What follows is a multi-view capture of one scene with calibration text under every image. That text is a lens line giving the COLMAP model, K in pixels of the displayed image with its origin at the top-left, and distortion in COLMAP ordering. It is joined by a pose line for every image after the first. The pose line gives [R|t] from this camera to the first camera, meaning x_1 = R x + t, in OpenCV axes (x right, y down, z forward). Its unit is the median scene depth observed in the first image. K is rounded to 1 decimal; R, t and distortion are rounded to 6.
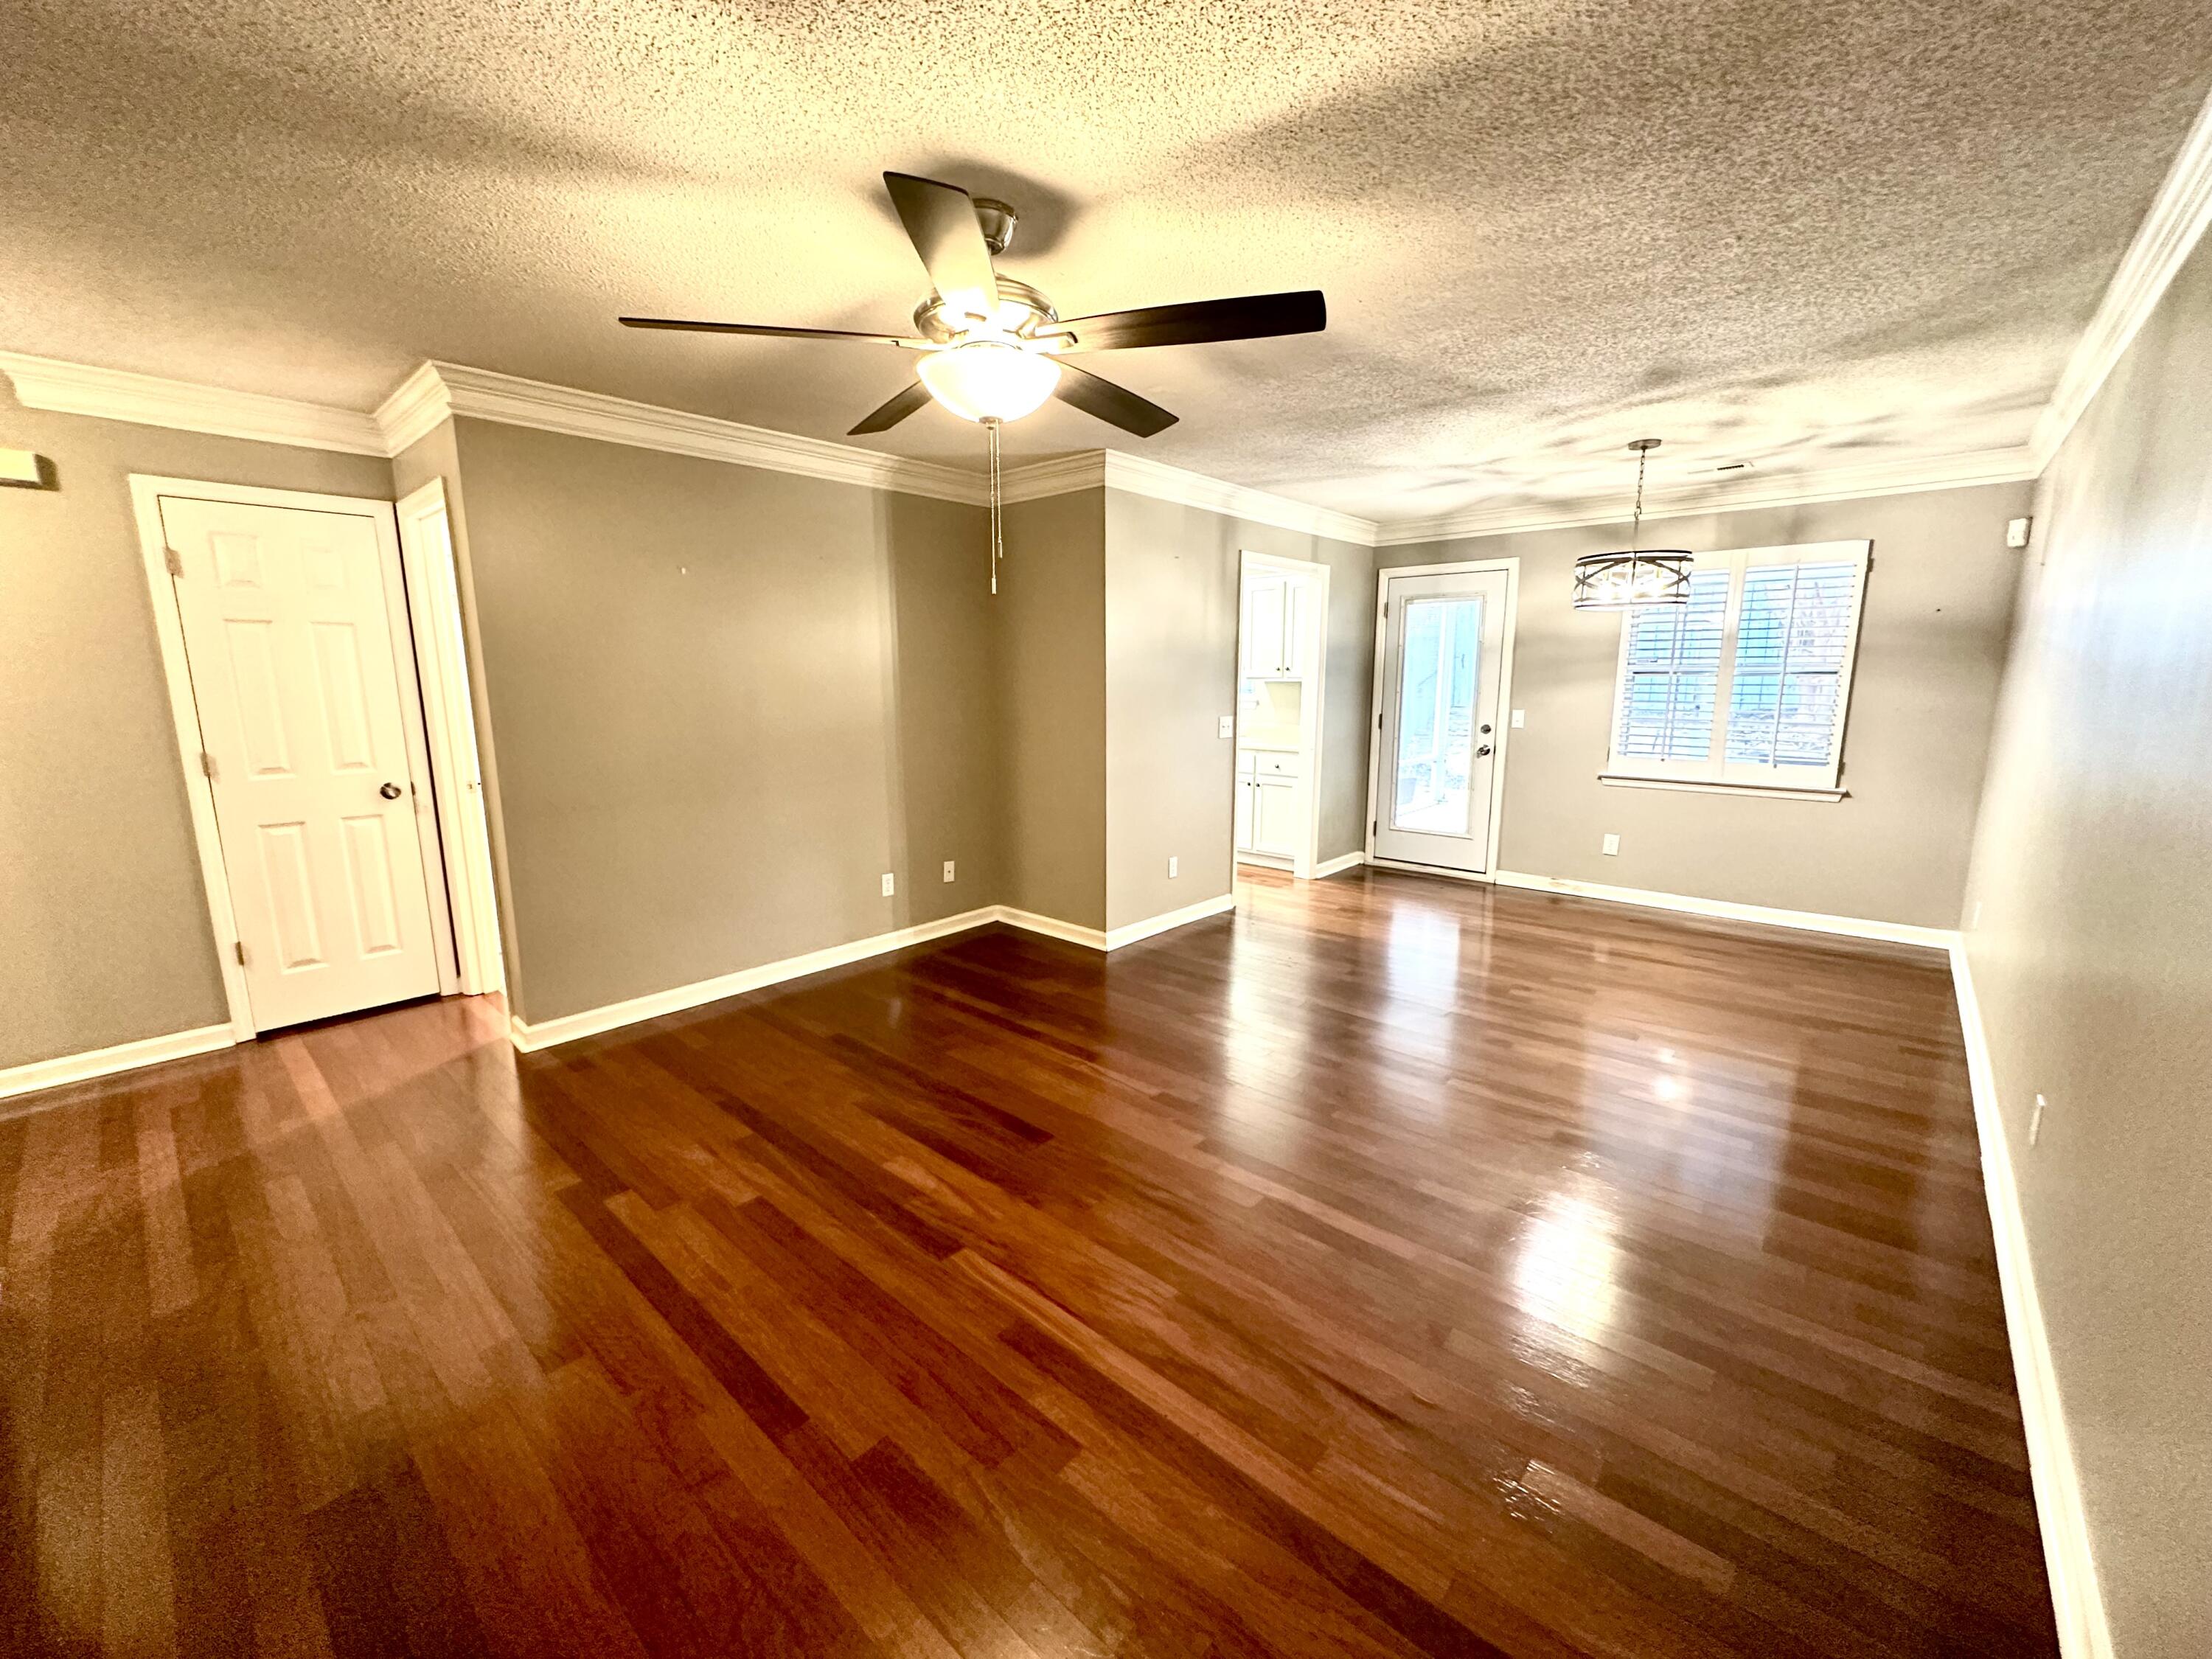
lens RADIAL K [[881.8, 0, 1108.9], [0, 881.8, 832.1], [0, 0, 1]] dist [-0.003326, -0.000183]
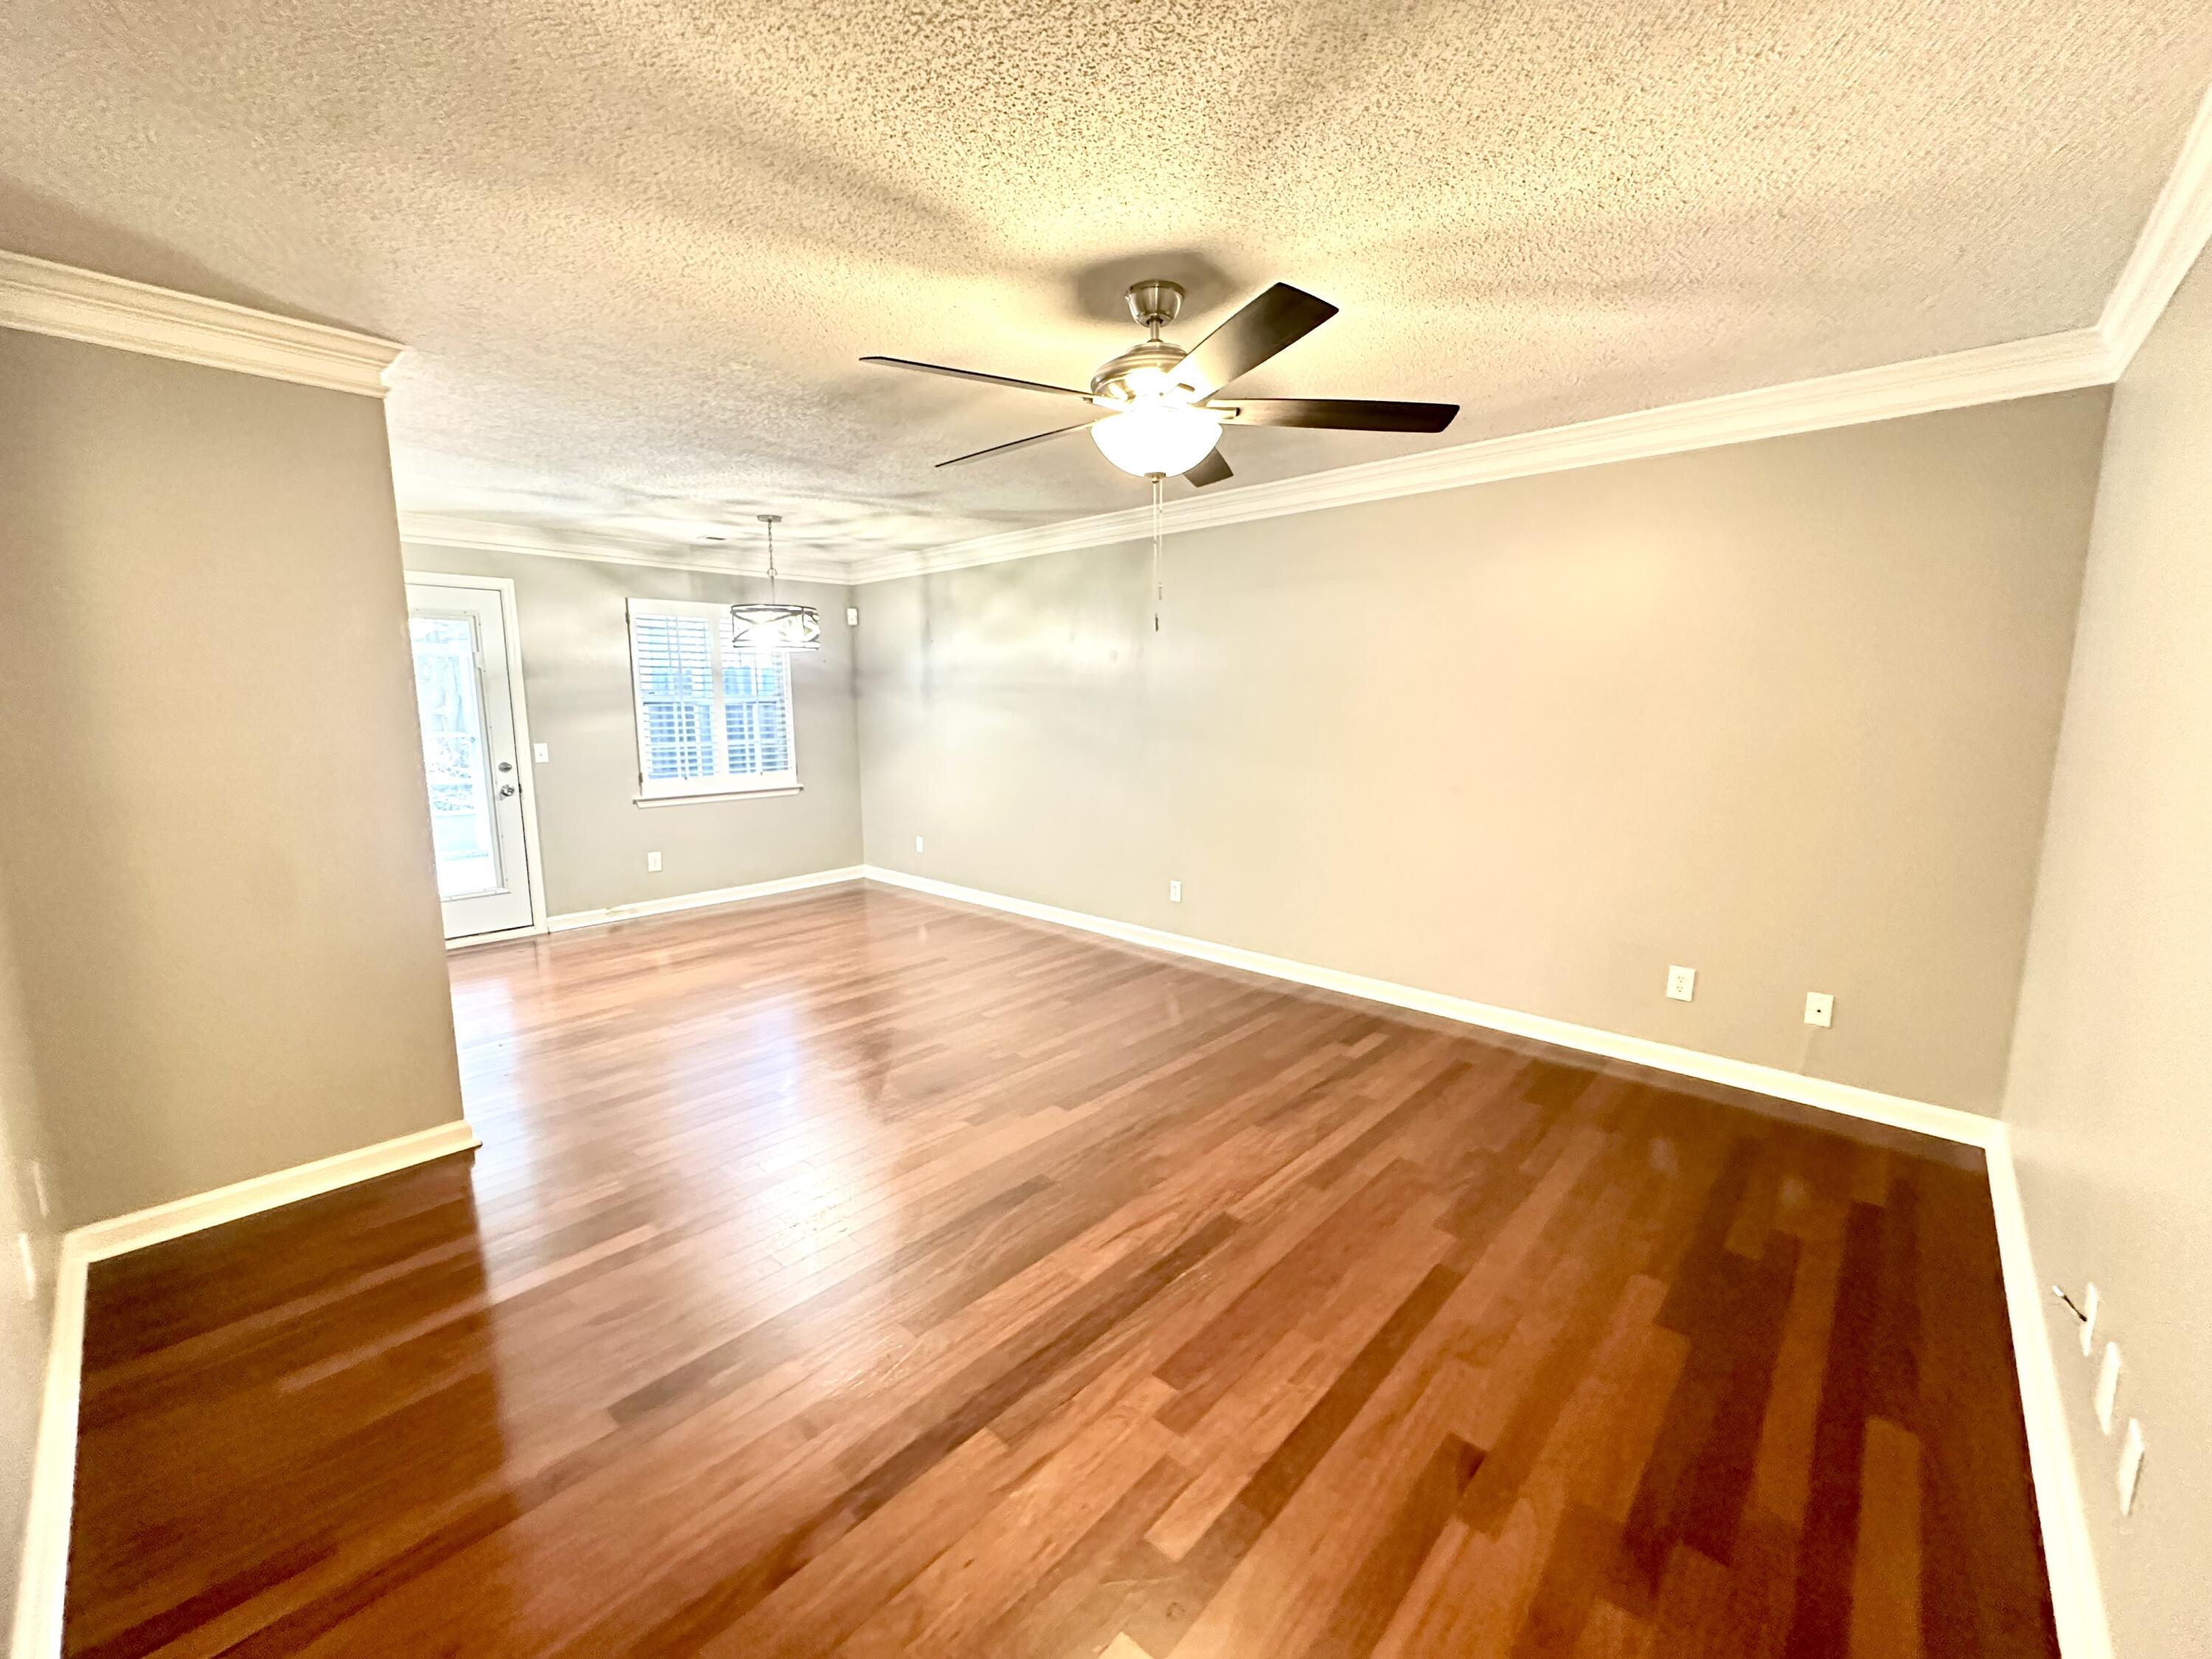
lens RADIAL K [[883.7, 0, 1101.8], [0, 883.7, 831.6], [0, 0, 1]] dist [-0.001726, 0.000194]
pose [[0.018813, -0.145935, 0.989115, -0.958474], [0.181353, 0.973378, 0.140163, -0.147689], [-0.983238, 0.176742, 0.044778, 0.809201]]
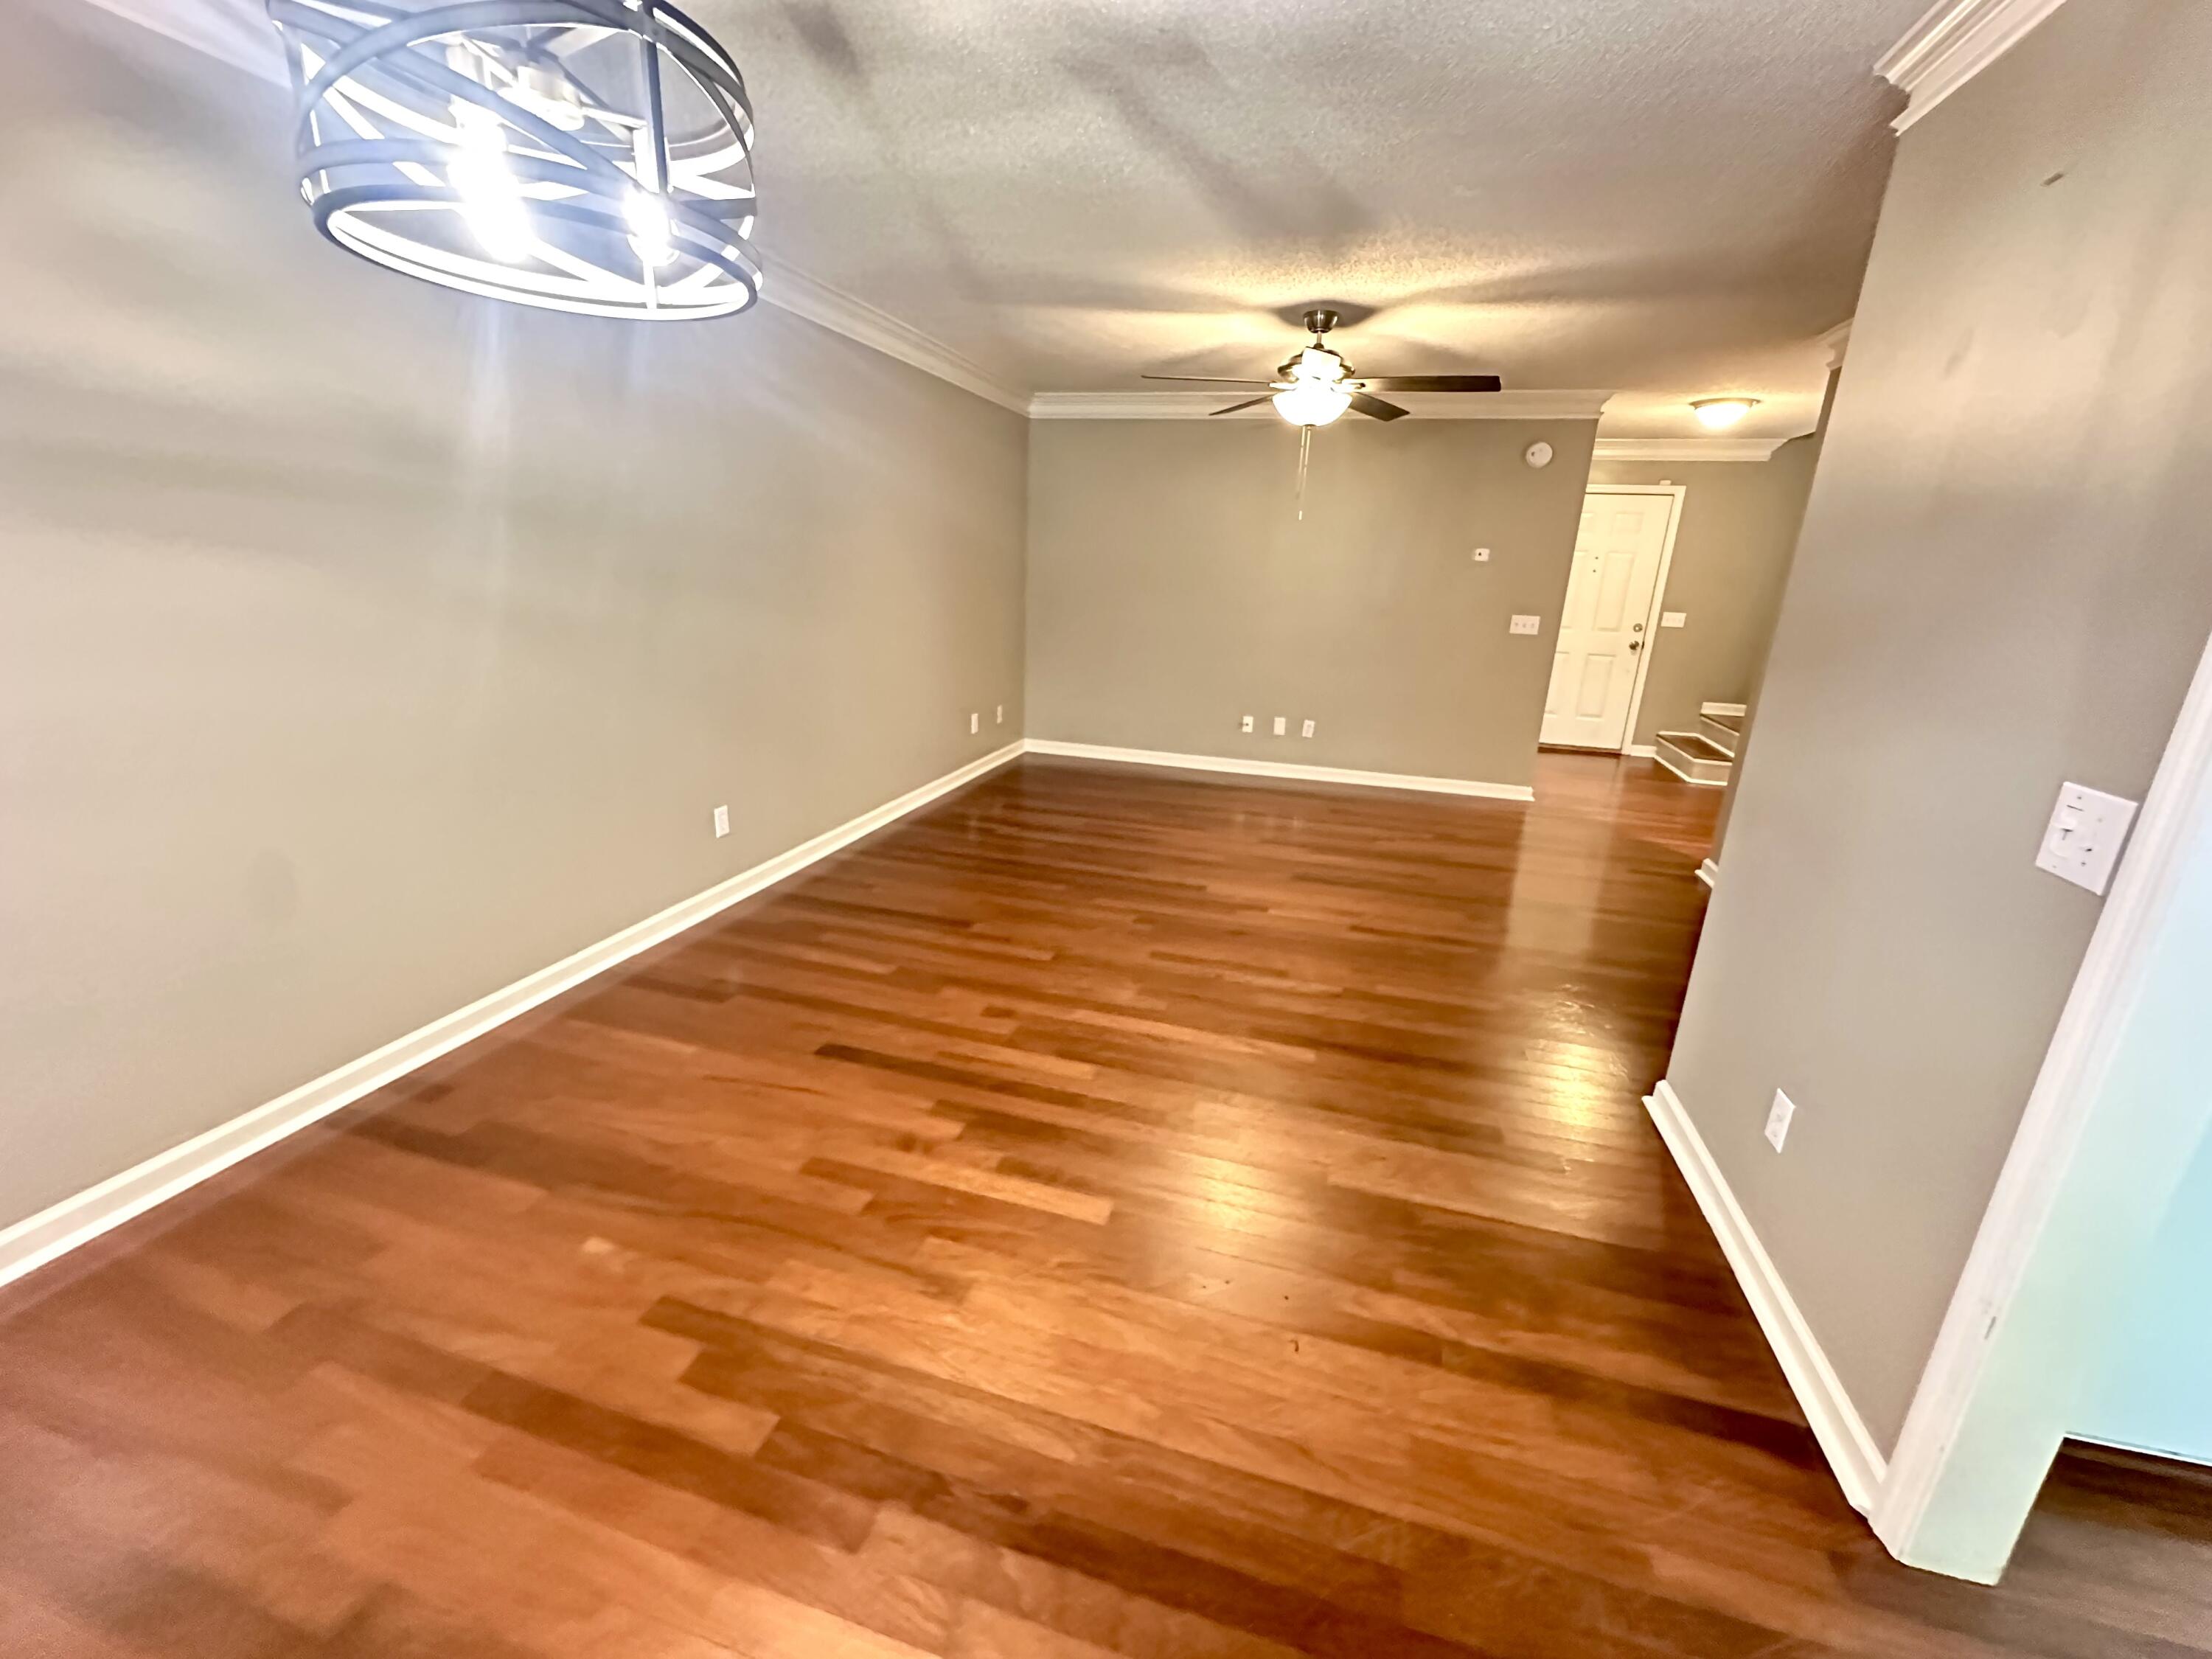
lens RADIAL K [[883.7, 0, 1101.8], [0, 883.7, 831.6], [0, 0, 1]] dist [-0.001726, 0.000194]
pose [[-0.902751, 0.095530, -0.419422, 0.888438], [-0.111630, 0.889600, 0.442889, -0.363349], [0.415427, 0.446638, -0.792423, 2.025380]]
